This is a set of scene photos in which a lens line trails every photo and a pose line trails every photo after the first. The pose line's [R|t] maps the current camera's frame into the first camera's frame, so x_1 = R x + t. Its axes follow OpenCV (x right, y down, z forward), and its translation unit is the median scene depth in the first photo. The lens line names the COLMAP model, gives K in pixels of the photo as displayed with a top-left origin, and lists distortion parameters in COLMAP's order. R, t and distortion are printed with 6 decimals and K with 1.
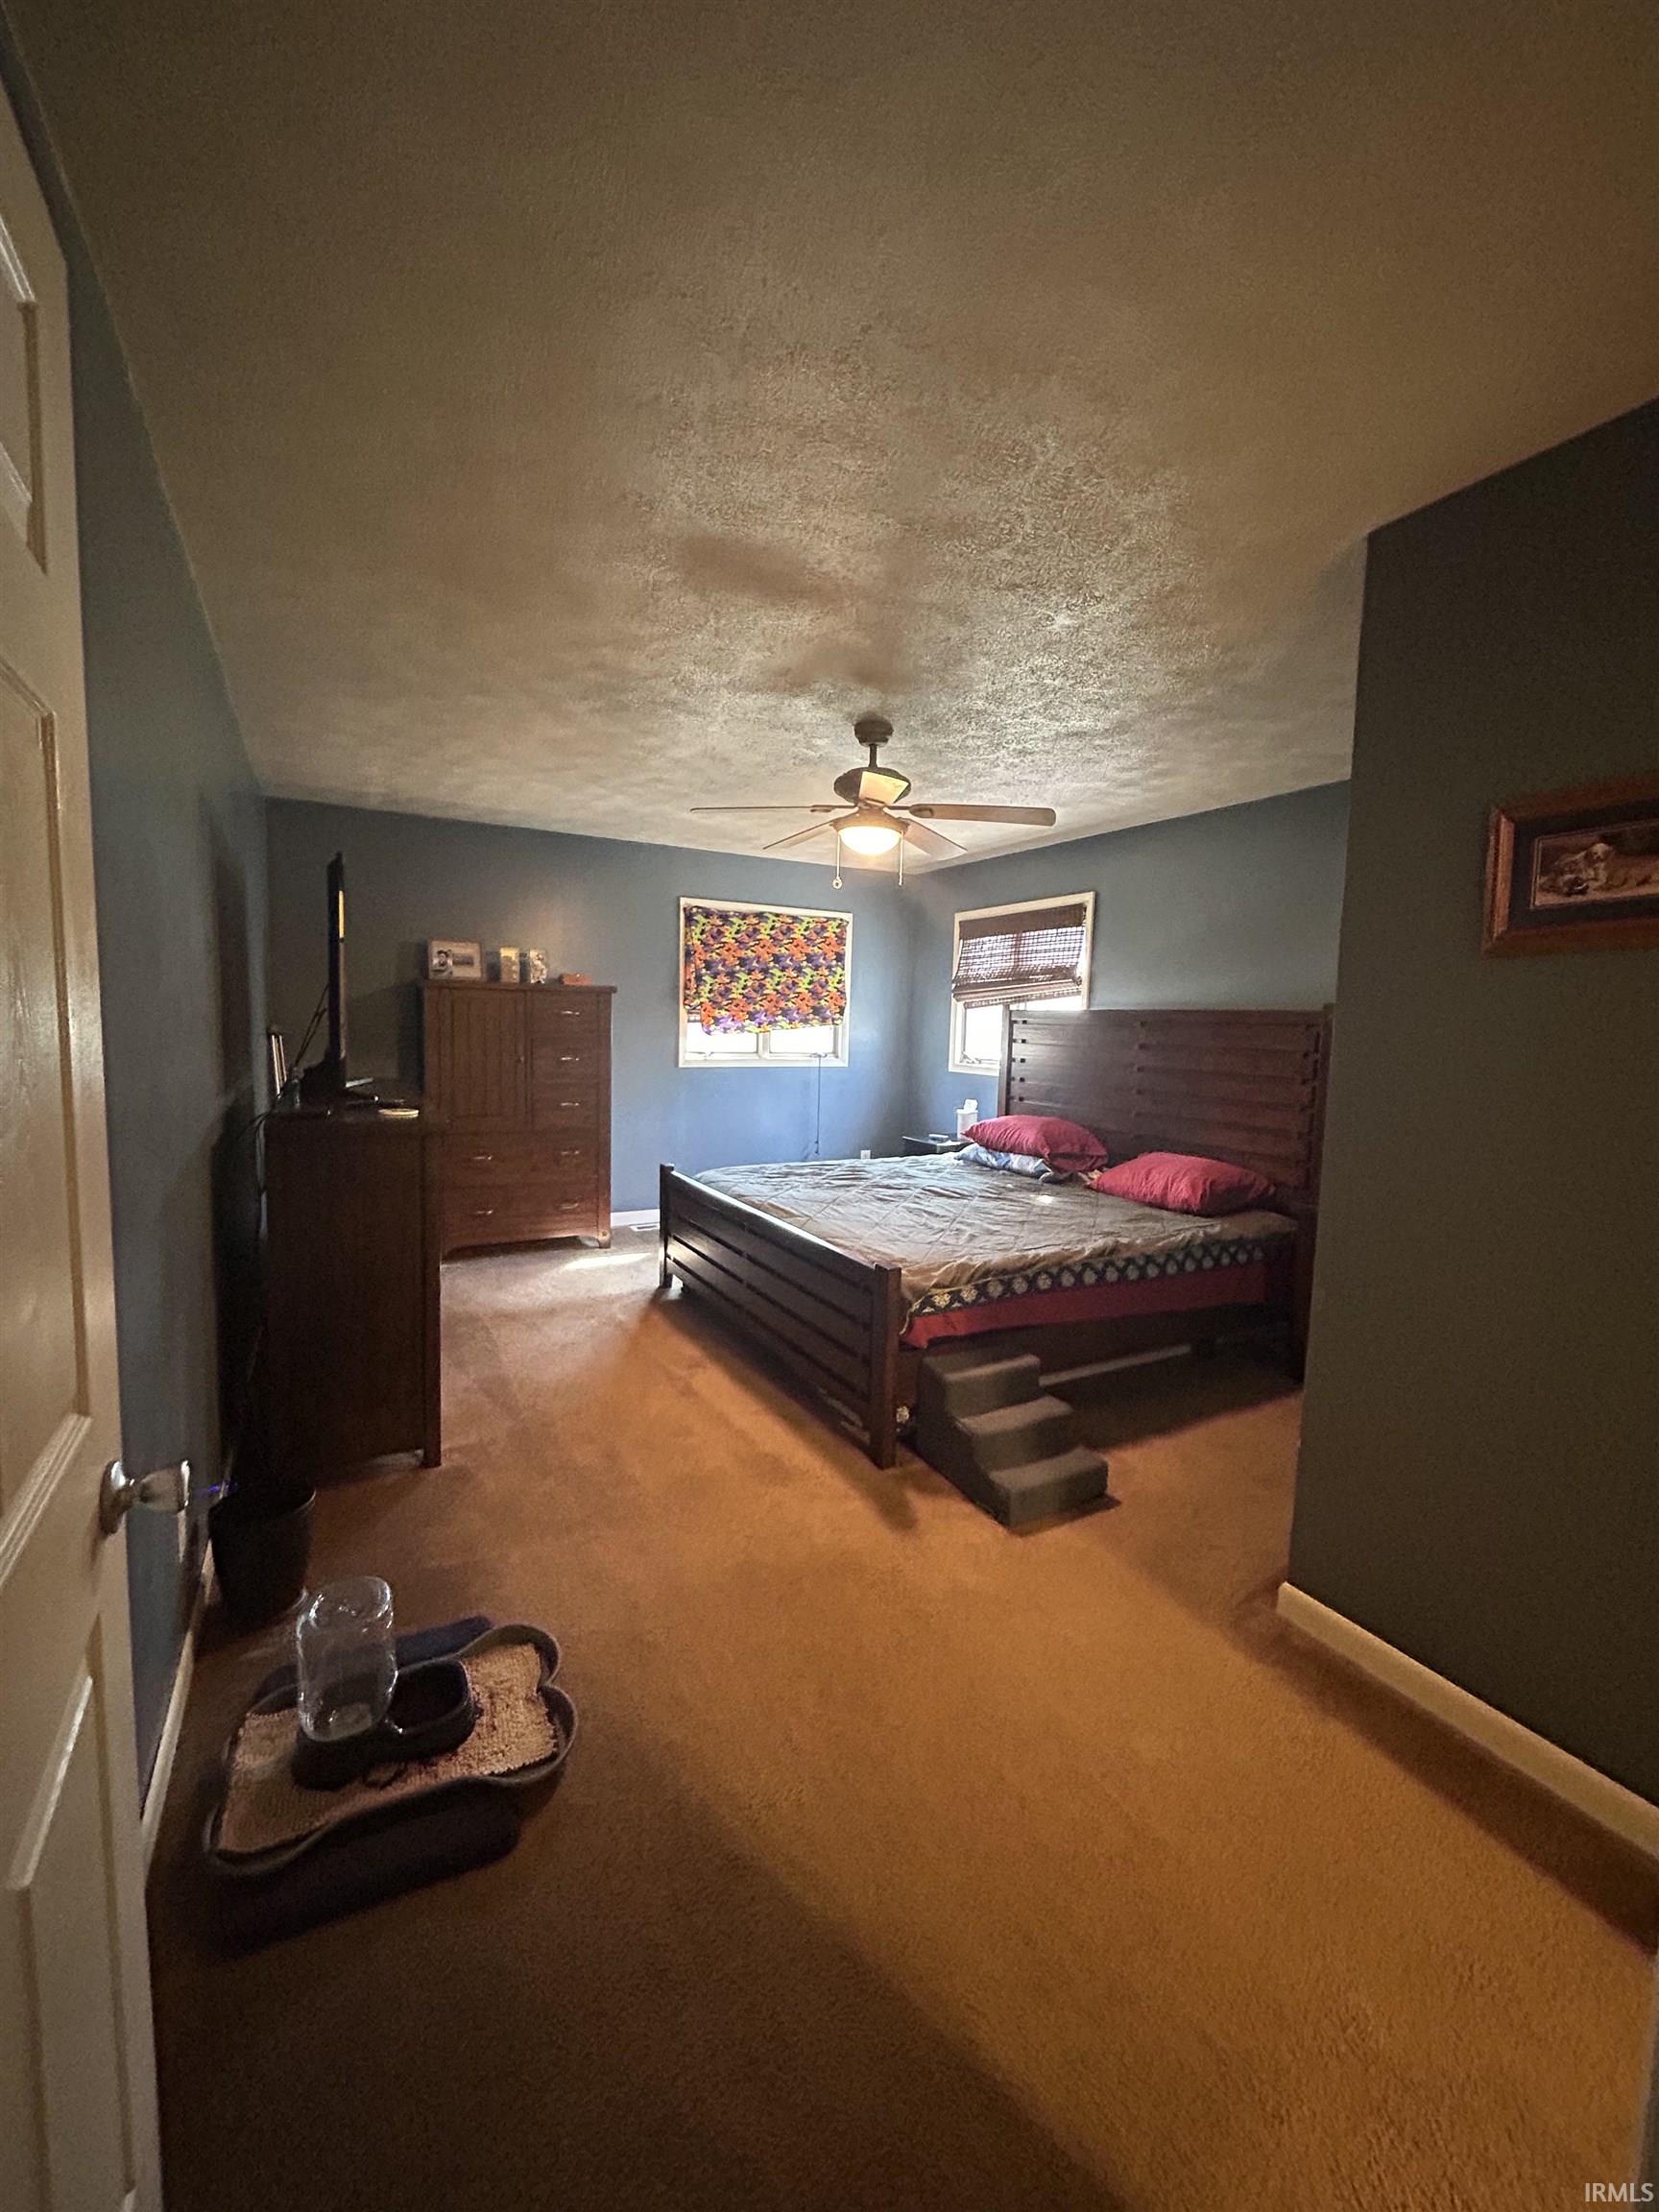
lens RADIAL K [[891.3, 0, 841.9], [0, 891.3, 1100.4], [0, 0, 1]] dist [-0.003262, 0.001440]
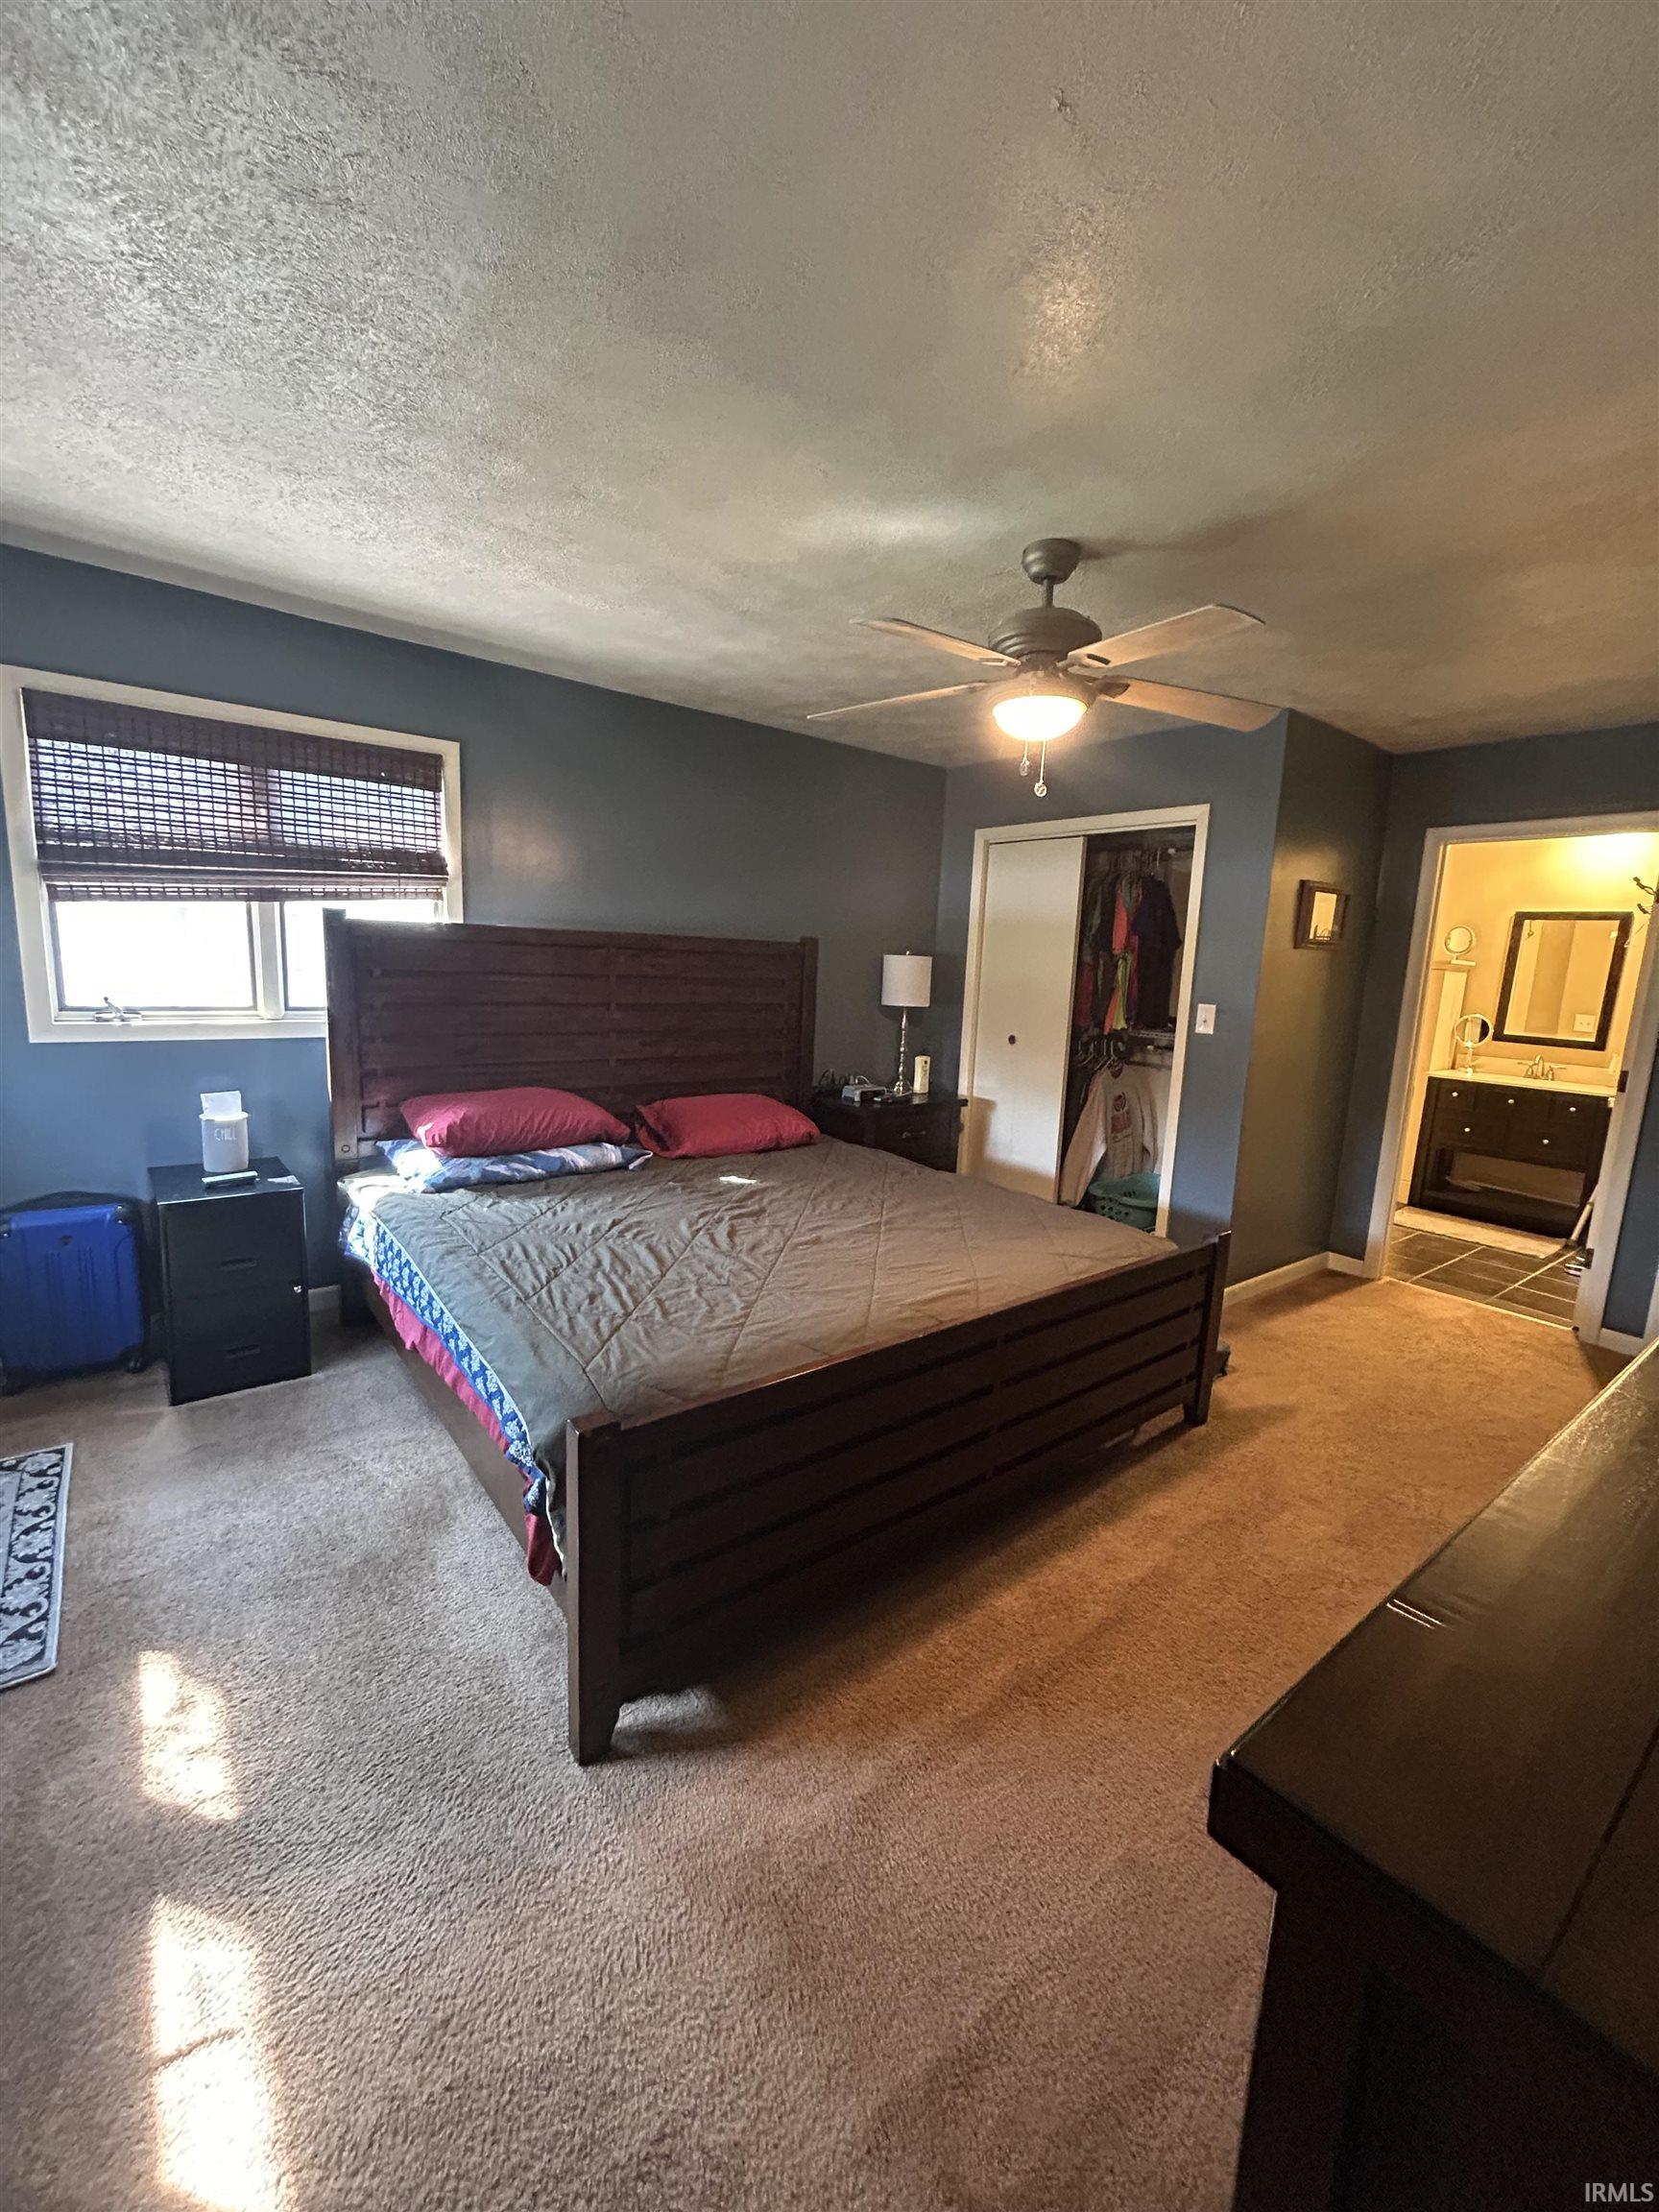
lens RADIAL K [[891.3, 0, 817.9], [0, 891.3, 1102.8], [0, 0, 1]] dist [-0.003262, 0.001440]
pose [[-0.141137, -0.180110, 0.973469, -0.434039], [0.046463, 0.981023, 0.188244, -0.081922], [-0.988899, 0.071799, -0.130090, 0.818118]]
